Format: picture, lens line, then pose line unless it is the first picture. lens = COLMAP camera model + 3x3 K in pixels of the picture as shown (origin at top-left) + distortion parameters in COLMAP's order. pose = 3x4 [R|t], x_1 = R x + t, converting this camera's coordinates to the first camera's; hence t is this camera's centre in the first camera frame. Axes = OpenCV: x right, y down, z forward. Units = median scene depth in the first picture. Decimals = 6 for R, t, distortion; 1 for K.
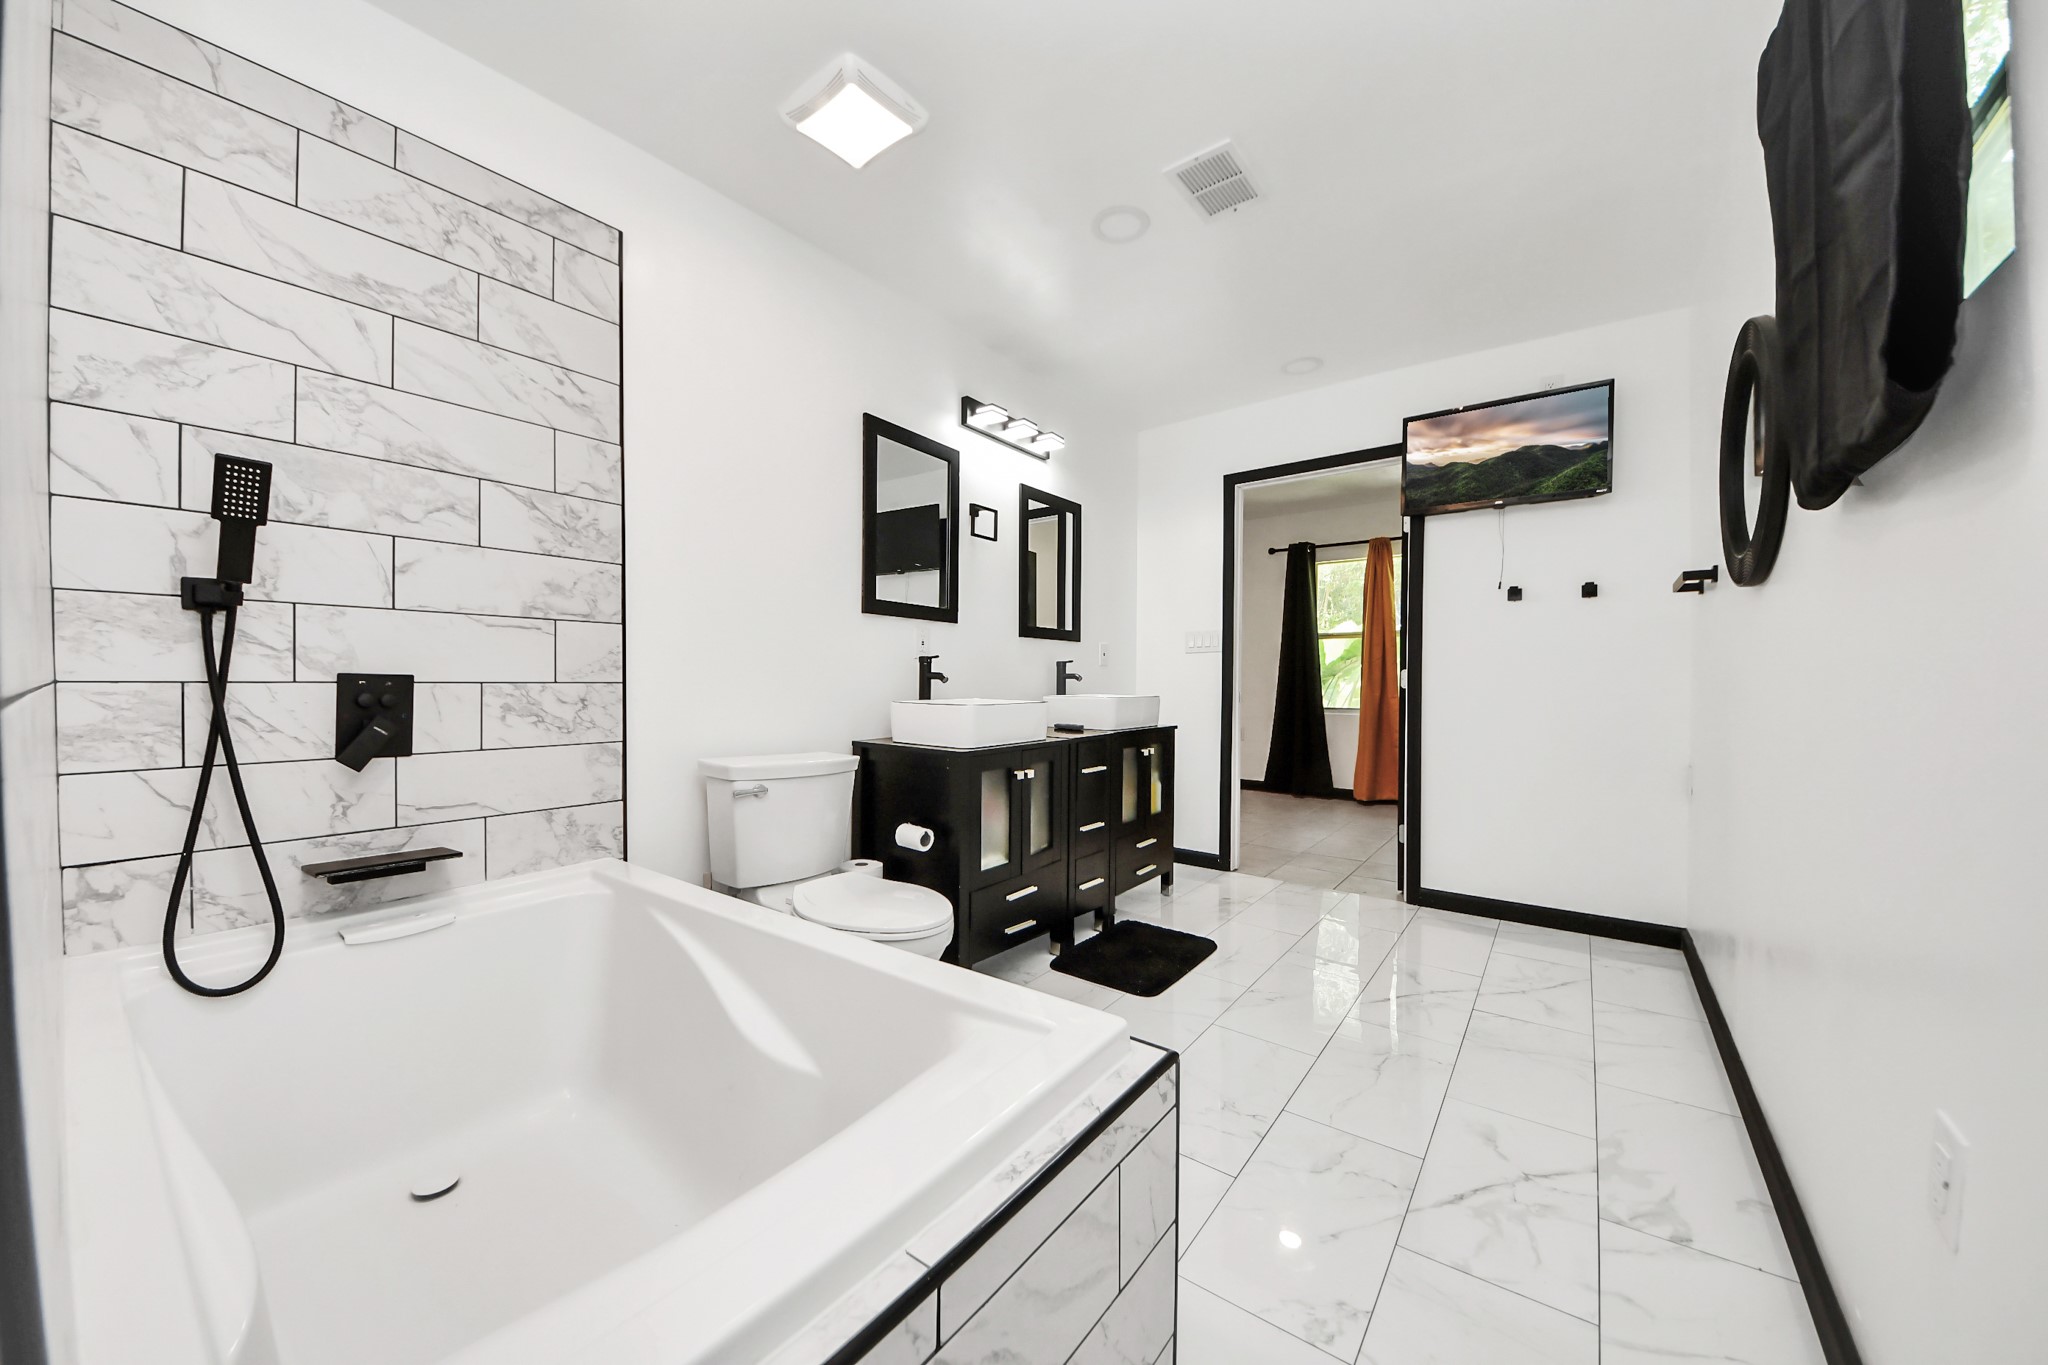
lens RADIAL K [[720.3, 0, 1025.3], [0, 720.3, 694.4], [0, 0, 1]] dist [0.034370, -0.021617]
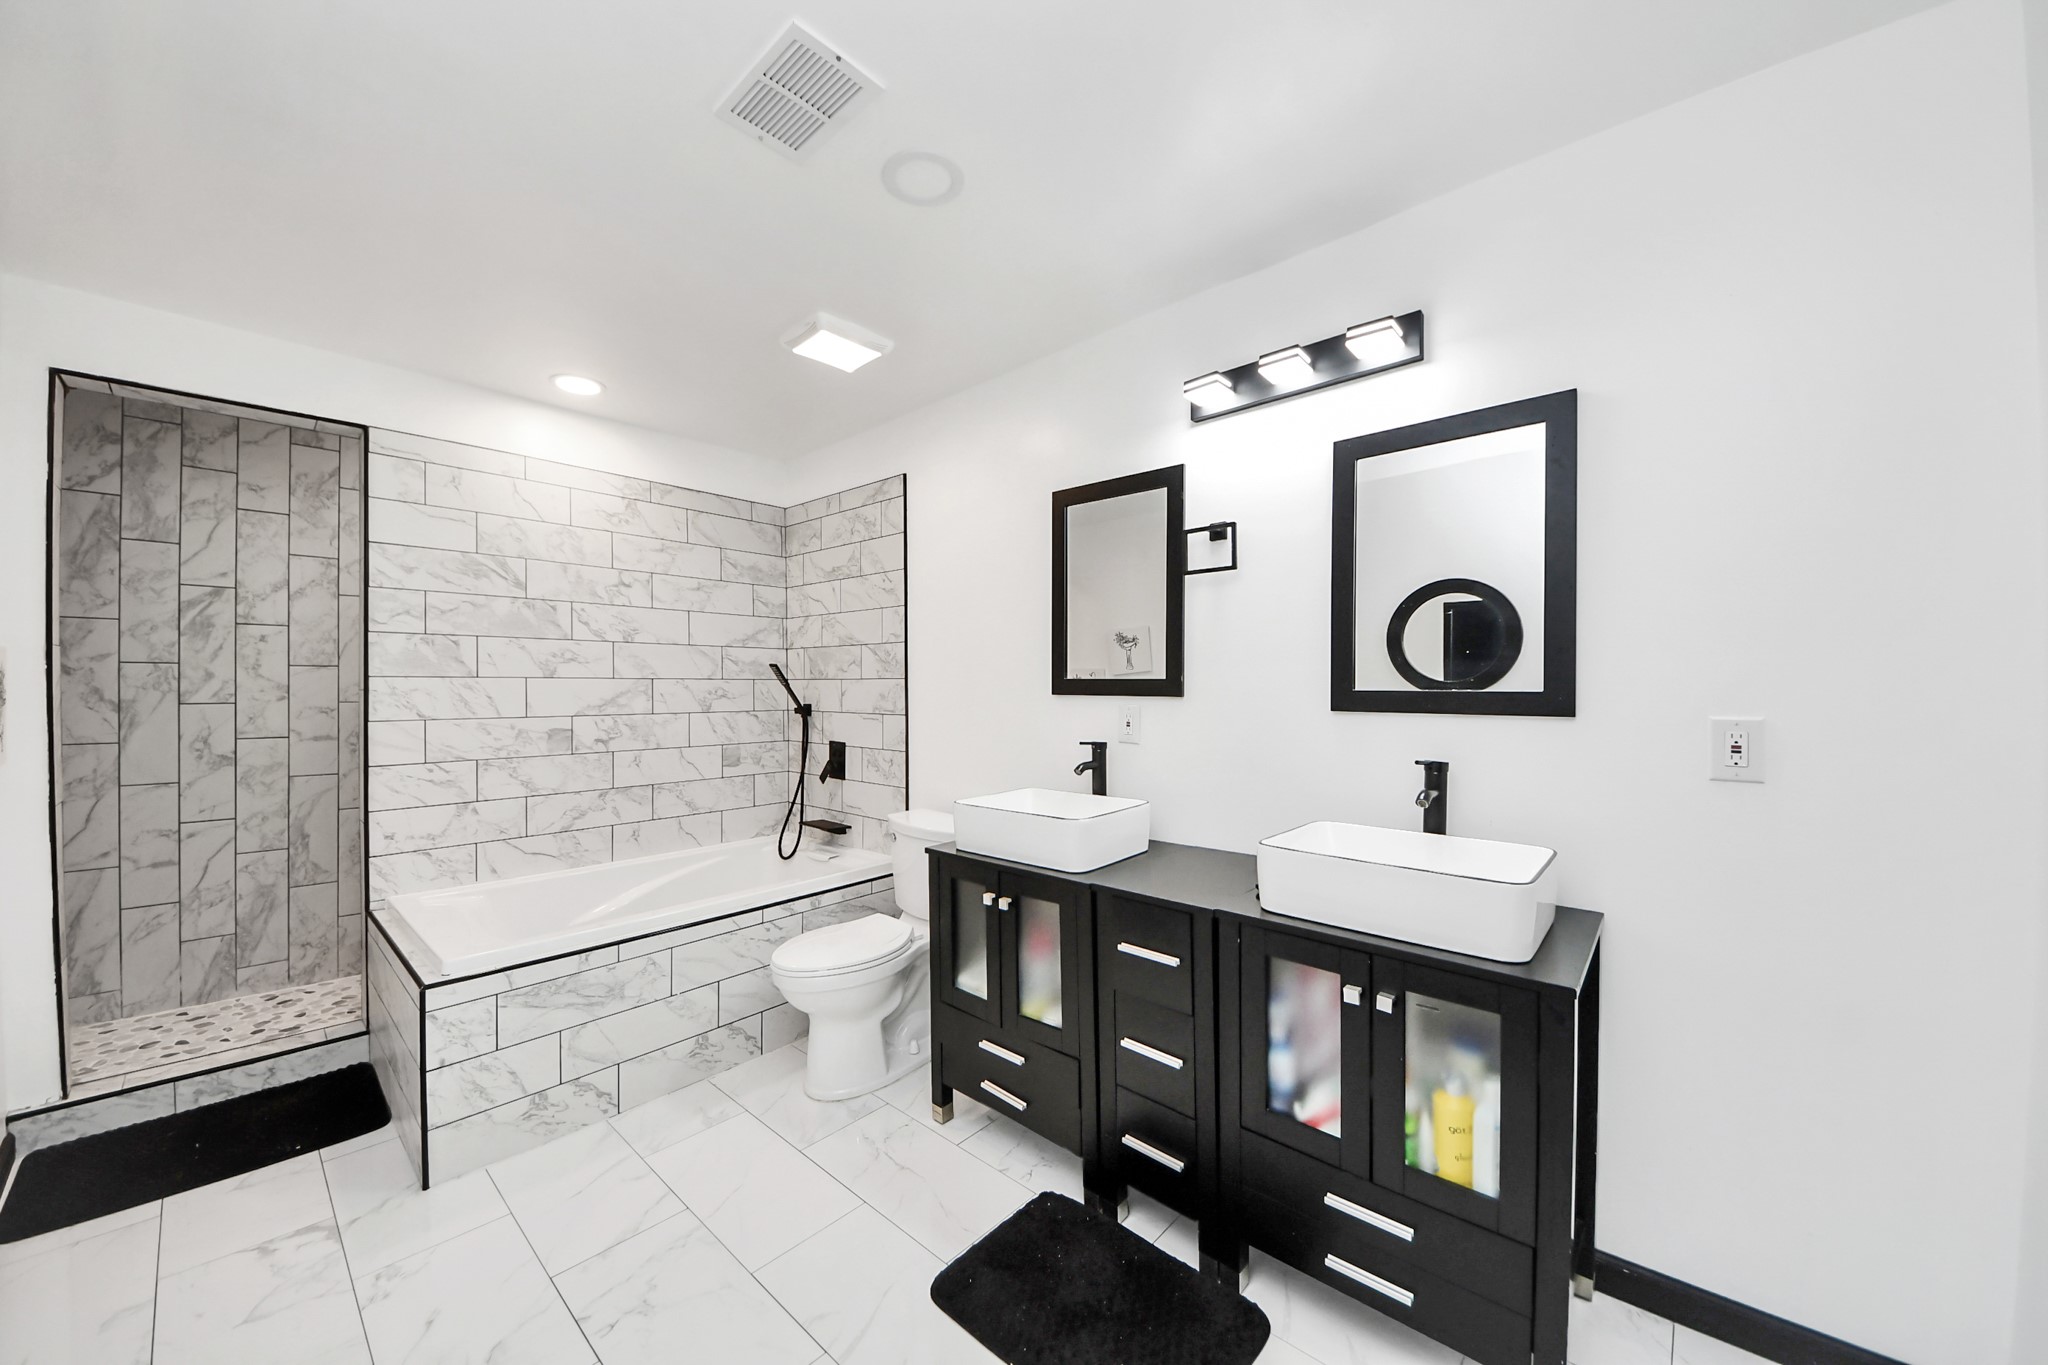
lens RADIAL K [[720.3, 0, 1025.3], [0, 720.3, 694.4], [0, 0, 1]] dist [0.034370, -0.021617]
pose [[-0.080049, 0.005960, -0.996773, 1.120774], [-0.017895, 0.999812, 0.007415, -0.176630], [0.996630, 0.018430, -0.079928, 1.538062]]
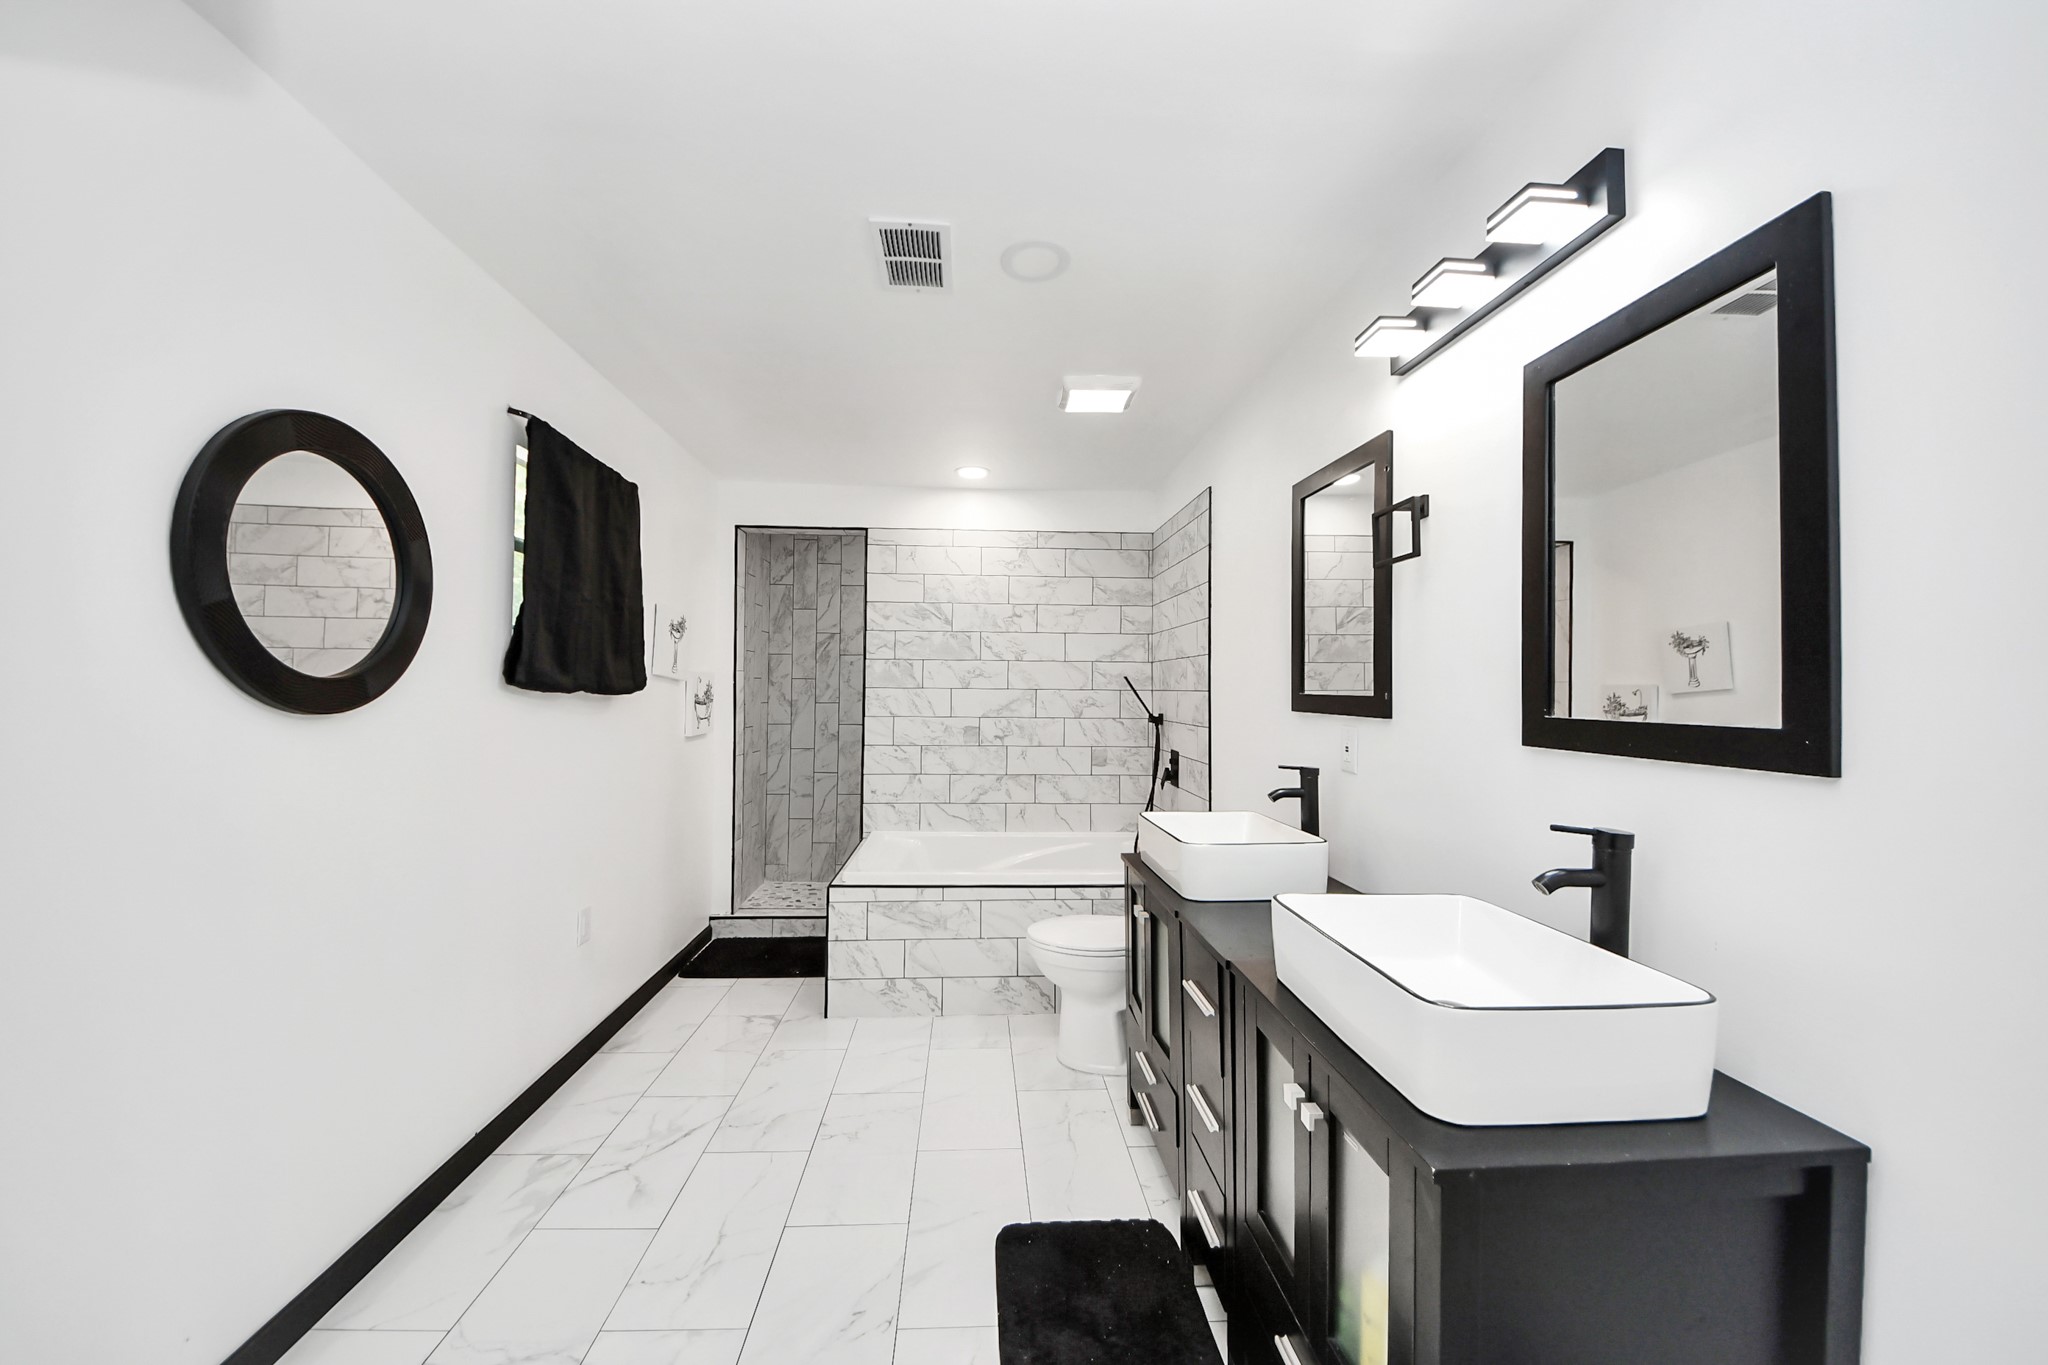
lens RADIAL K [[736.8, 0, 1014.7], [0, 736.8, 685.8], [0, 0, 1]] dist [0.045095, -0.020611]
pose [[-0.759388, -0.015982, -0.650442, 0.922782], [-0.025000, 0.999677, 0.004625, -0.205767], [0.650158, 0.019774, -0.759542, 2.164868]]
